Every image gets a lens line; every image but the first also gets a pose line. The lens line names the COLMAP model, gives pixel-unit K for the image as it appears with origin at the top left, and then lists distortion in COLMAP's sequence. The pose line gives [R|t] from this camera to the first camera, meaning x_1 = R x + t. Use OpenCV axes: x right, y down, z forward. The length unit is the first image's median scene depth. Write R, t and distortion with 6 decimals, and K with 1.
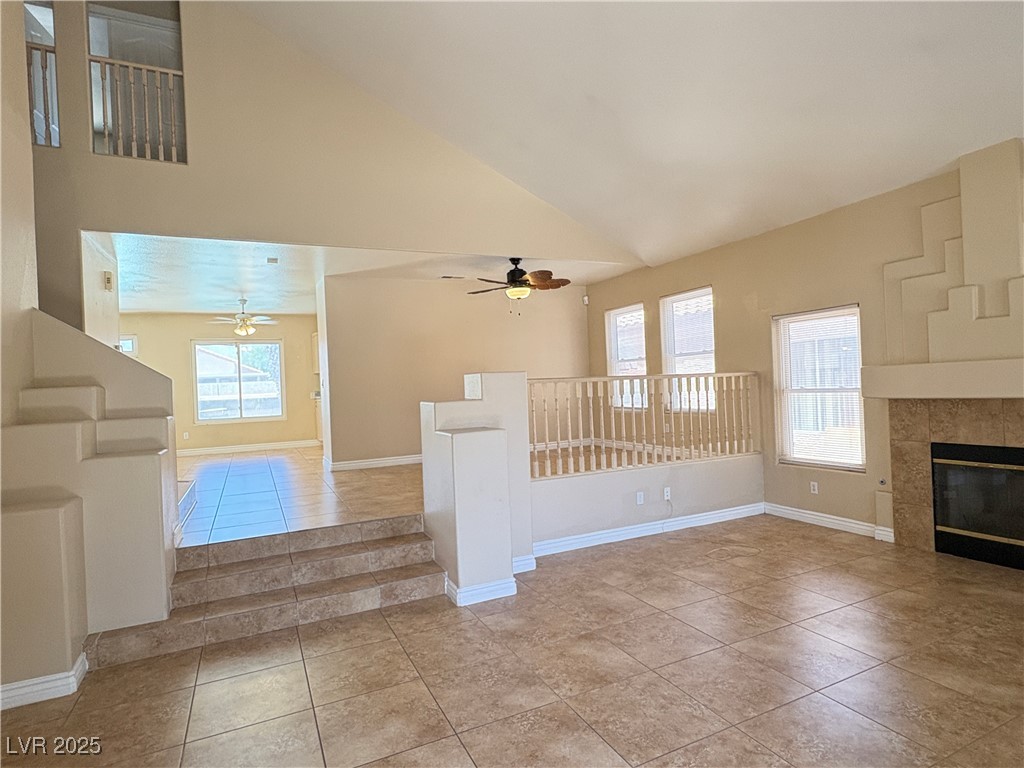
lens RADIAL K [[550.4, 0, 510.3], [0, 550.4, 386.7], [0, 0, 1]] dist [-0.001127, 0.001506]
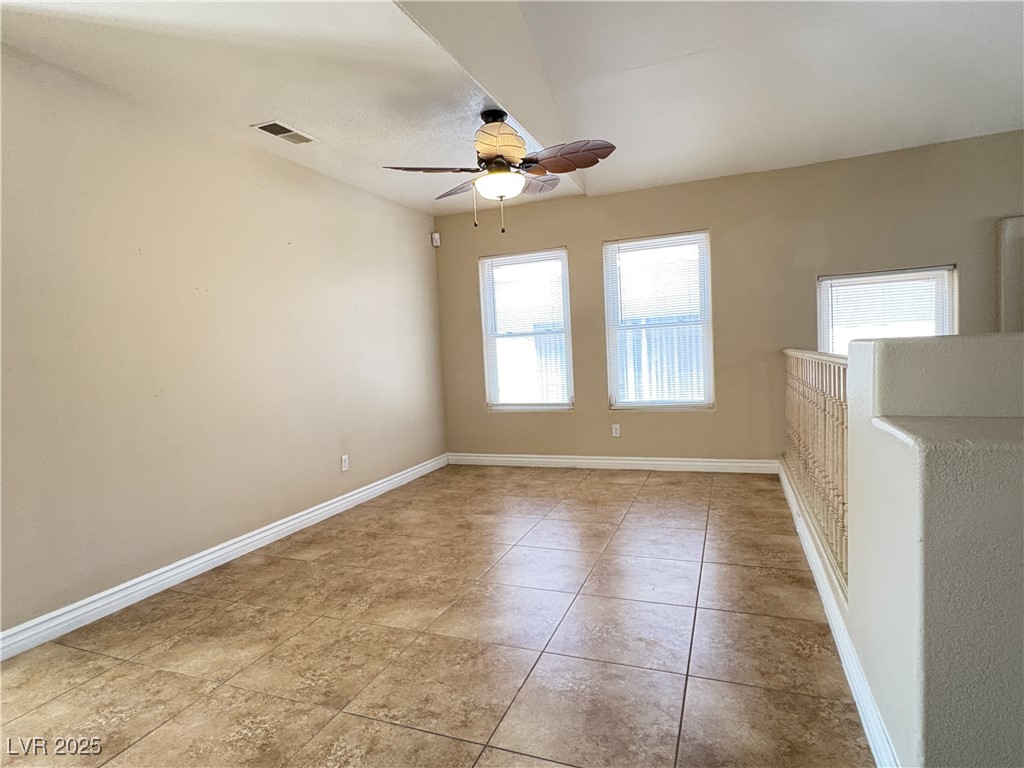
lens RADIAL K [[550.4, 0, 508.2], [0, 550.4, 388.2], [0, 0, 1]] dist [-0.001127, 0.001506]
pose [[0.727760, -0.039273, 0.684707, -0.482841], [0.022993, 0.999195, 0.032872, -0.010160], [-0.685446, -0.008179, 0.728077, 0.963935]]
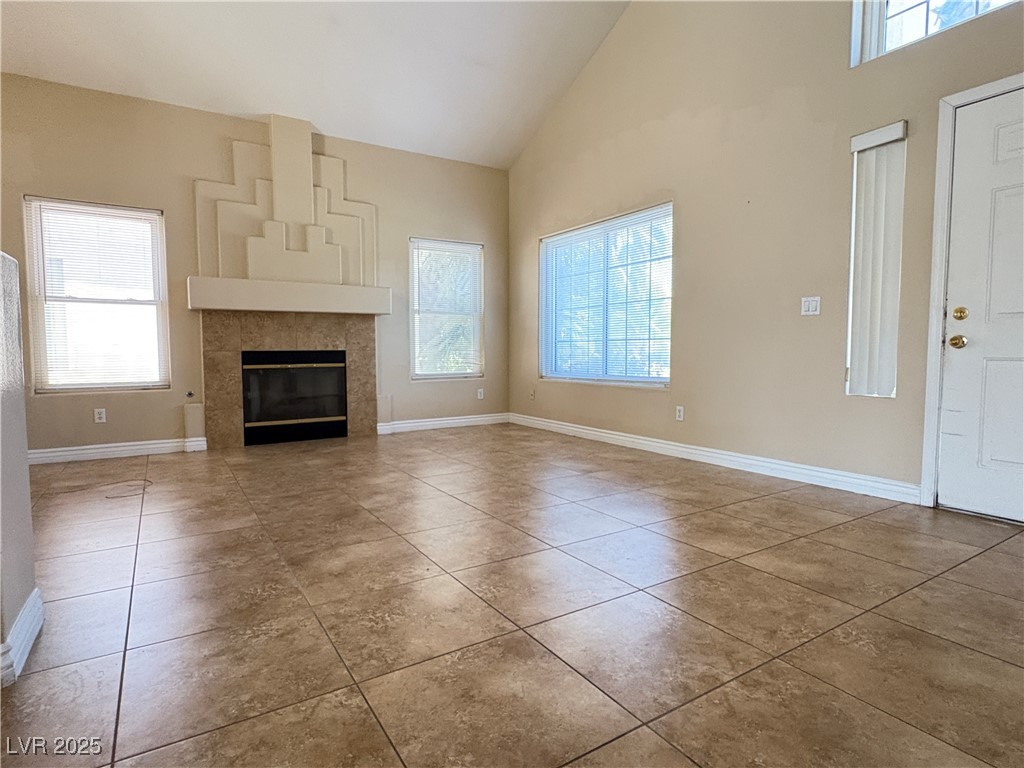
lens RADIAL K [[550.4, 0, 512.8], [0, 550.4, 382.6], [0, 0, 1]] dist [-0.001127, 0.001506]
pose [[-0.125189, -0.014371, 0.992029, -0.439726], [0.009517, 0.999832, 0.015685, 0.153882], [-0.992087, 0.011404, -0.125031, 0.585931]]
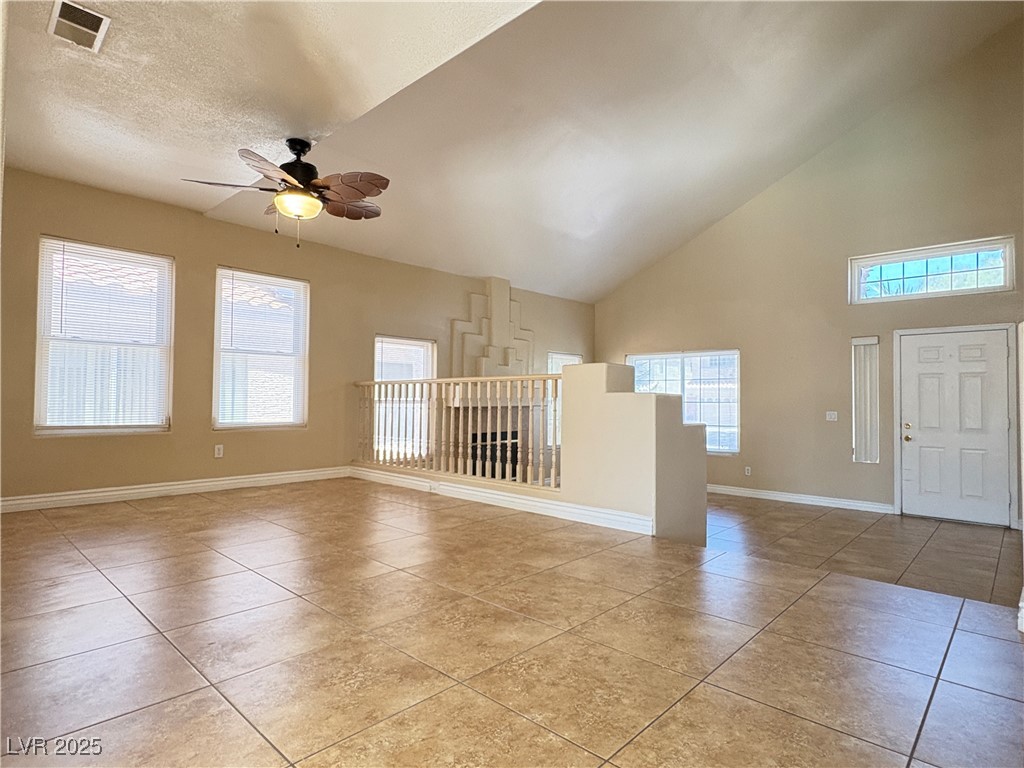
lens RADIAL K [[550.4, 0, 509.0], [0, 550.4, 392.4], [0, 0, 1]] dist [-0.001127, 0.001506]
pose [[-0.366289, 0.053251, 0.928976, -0.837231], [0.008273, 0.998508, -0.053975, 0.066914], [-0.930464, -0.012085, -0.366184, 1.512429]]
